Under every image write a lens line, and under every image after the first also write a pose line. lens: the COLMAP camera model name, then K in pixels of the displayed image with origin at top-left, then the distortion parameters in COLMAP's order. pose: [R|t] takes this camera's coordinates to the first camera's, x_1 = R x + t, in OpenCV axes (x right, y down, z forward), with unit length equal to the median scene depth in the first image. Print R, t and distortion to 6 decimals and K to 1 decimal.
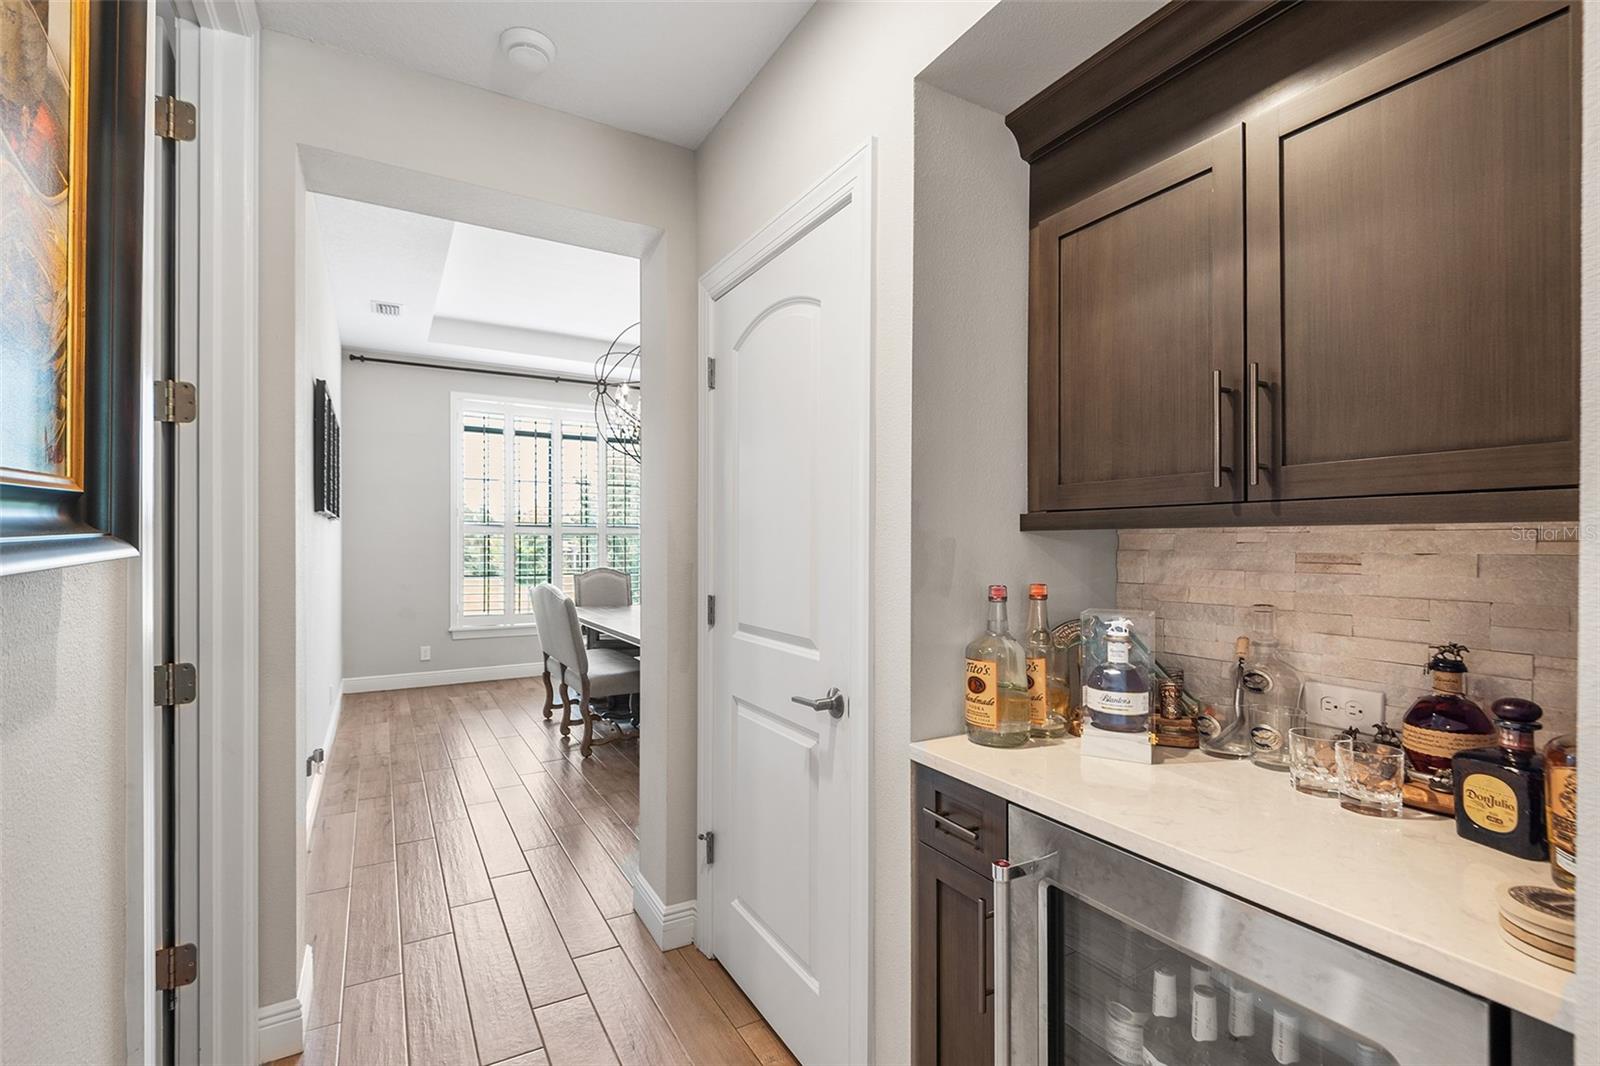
lens RADIAL K [[734.4, 0, 801.5], [0, 734.4, 531.3], [0, 0, 1]] dist [0.028770, -0.018262]
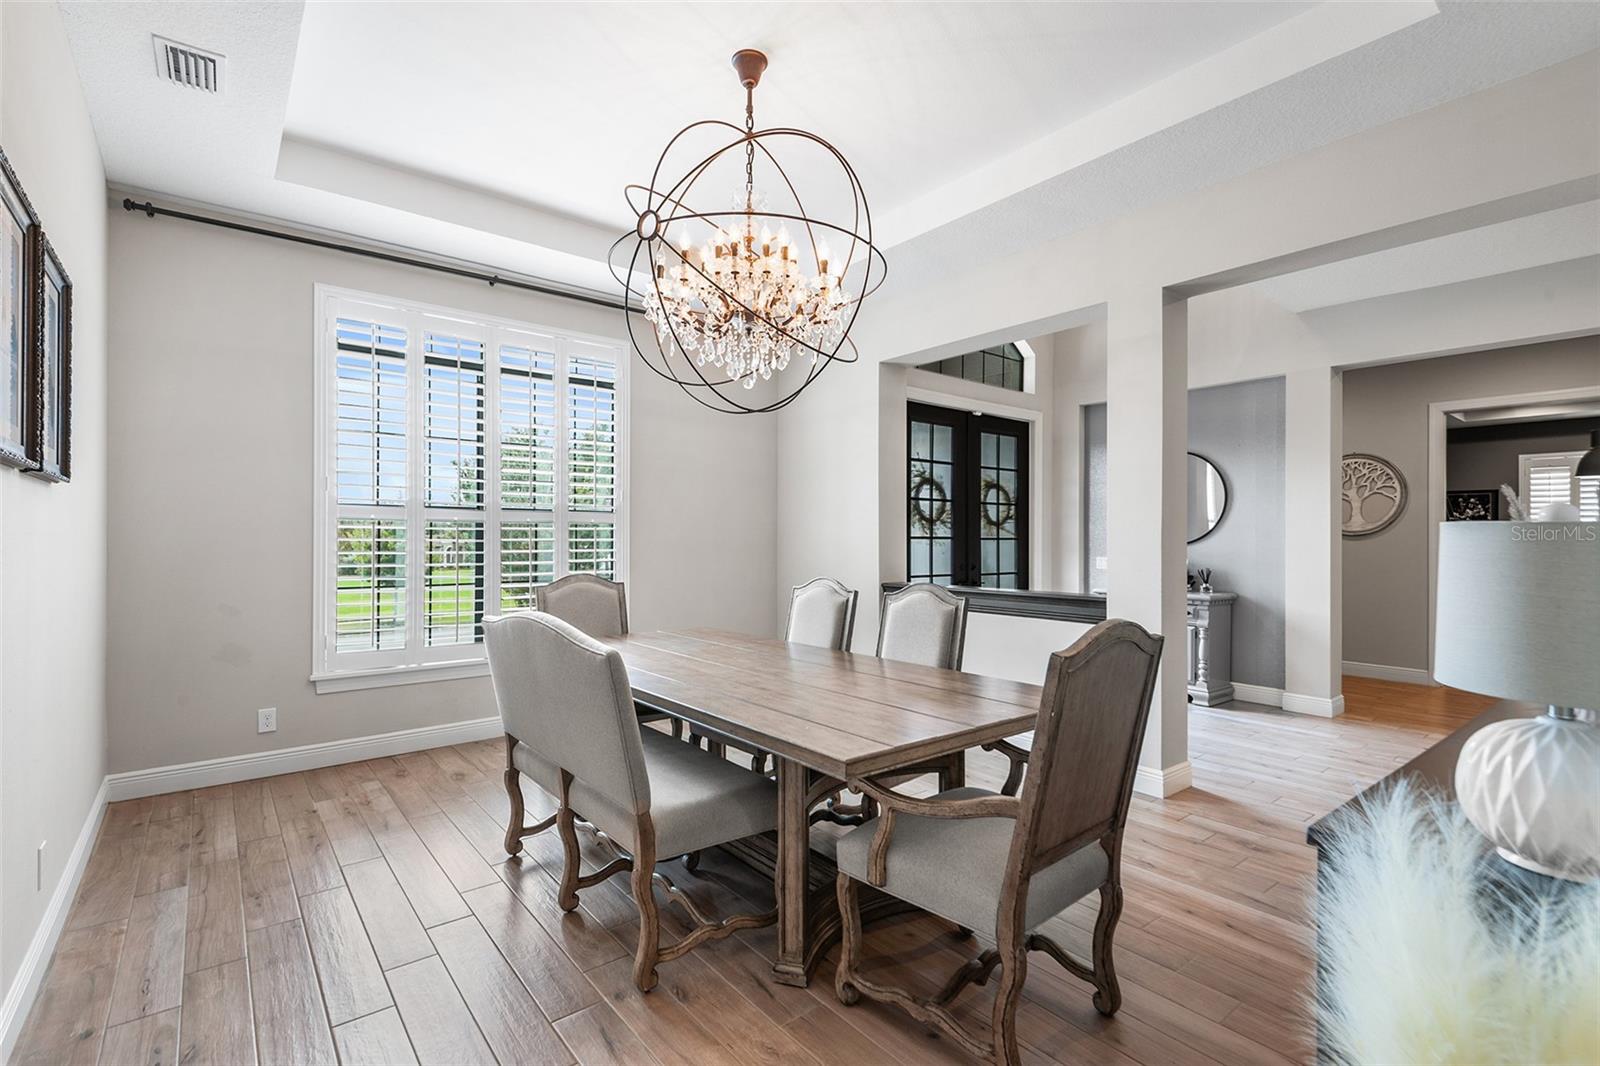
lens RADIAL K [[734.4, 0, 792.2], [0, 734.4, 539.1], [0, 0, 1]] dist [0.028770, -0.018262]
pose [[0.989015, 0.007953, 0.147598, -0.190621], [-0.009237, 0.999925, 0.008019, 0.012808], [-0.147523, -0.009294, 0.989015, 0.369732]]
